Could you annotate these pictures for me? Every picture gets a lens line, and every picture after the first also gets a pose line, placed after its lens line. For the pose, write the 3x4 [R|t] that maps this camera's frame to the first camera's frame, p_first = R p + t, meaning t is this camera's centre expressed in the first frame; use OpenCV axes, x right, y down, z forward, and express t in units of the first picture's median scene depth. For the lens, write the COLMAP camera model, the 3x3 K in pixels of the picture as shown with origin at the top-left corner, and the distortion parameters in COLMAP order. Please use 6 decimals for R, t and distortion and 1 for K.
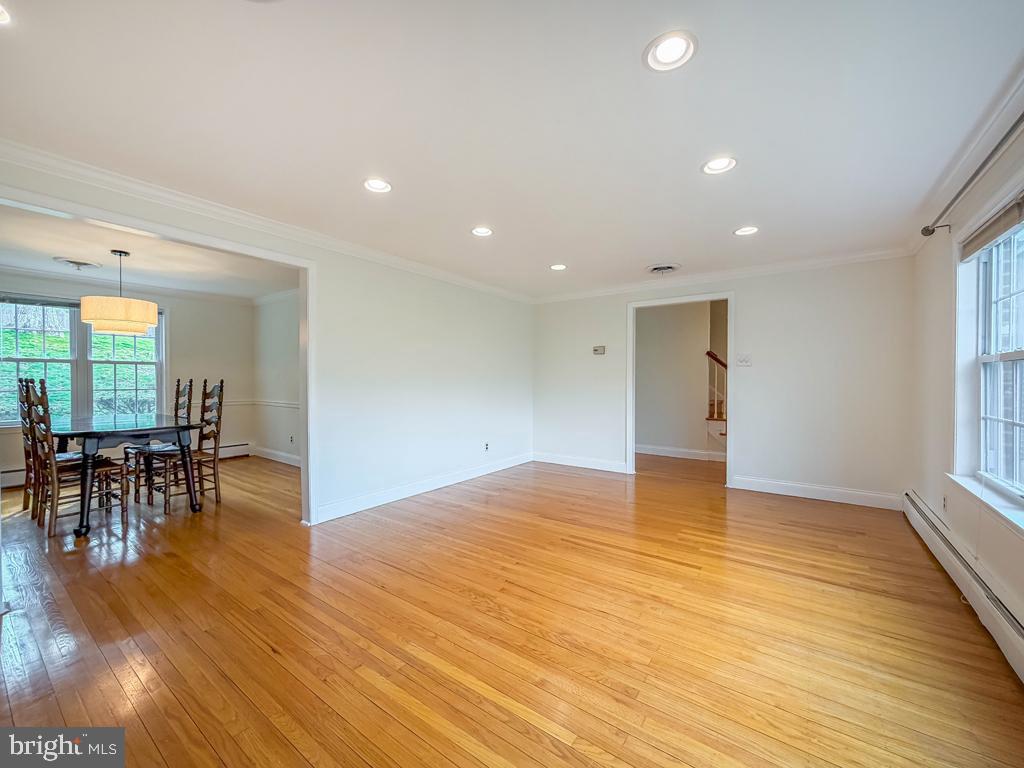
lens RADIAL K [[415.5, 0, 512.0], [0, 415.5, 384.0], [0, 0, 1]] dist [-0.001810, -0.000108]
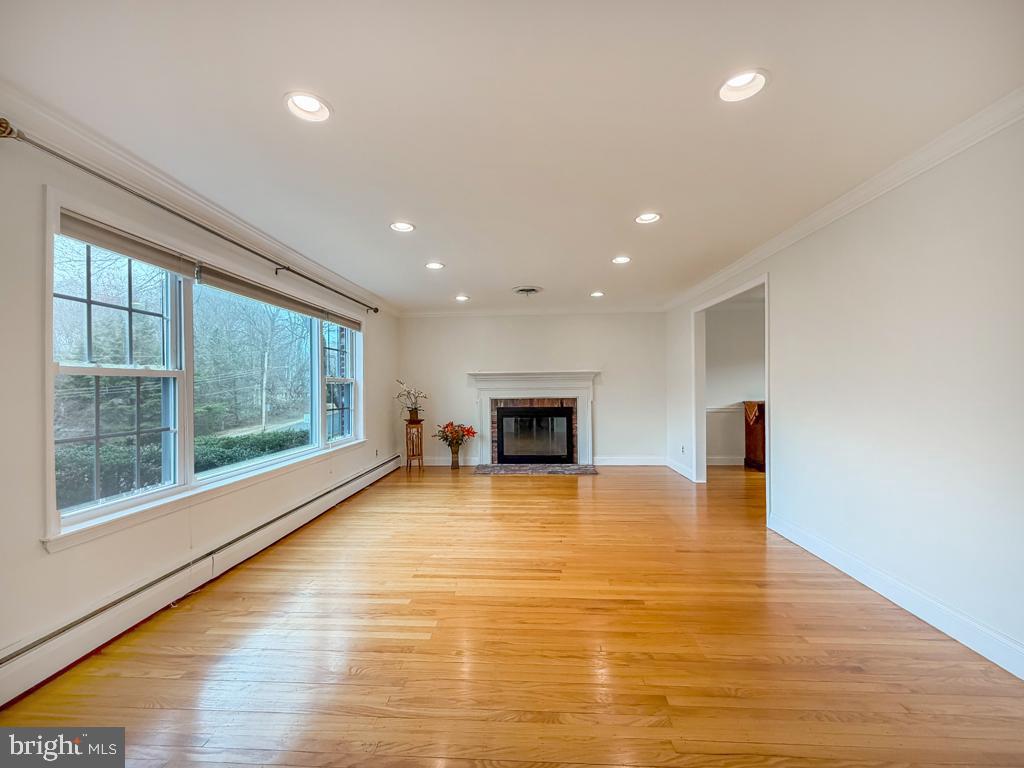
lens RADIAL K [[415.5, 0, 512.0], [0, 415.5, 384.0], [0, 0, 1]] dist [-0.001810, -0.000108]
pose [[-0.837392, 0.005393, -0.546576, 0.523782], [0.001515, 0.999970, 0.007547, -0.020950], [0.546600, 0.005492, -0.837376, 1.285342]]
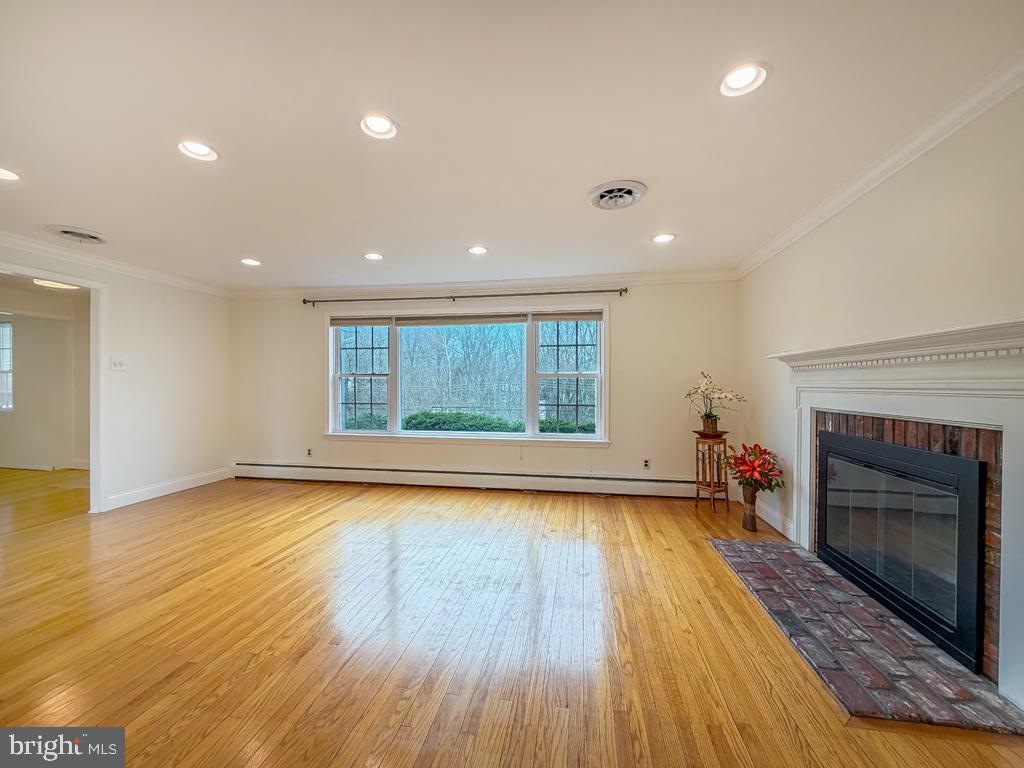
lens RADIAL K [[415.5, 0, 512.0], [0, 415.5, 384.0], [0, 0, 1]] dist [-0.001810, -0.000108]
pose [[-0.446225, -0.000611, 0.894921, -0.680985], [0.010493, 0.999927, 0.005914, -0.008980], [-0.894859, 0.012030, -0.446186, 0.707083]]
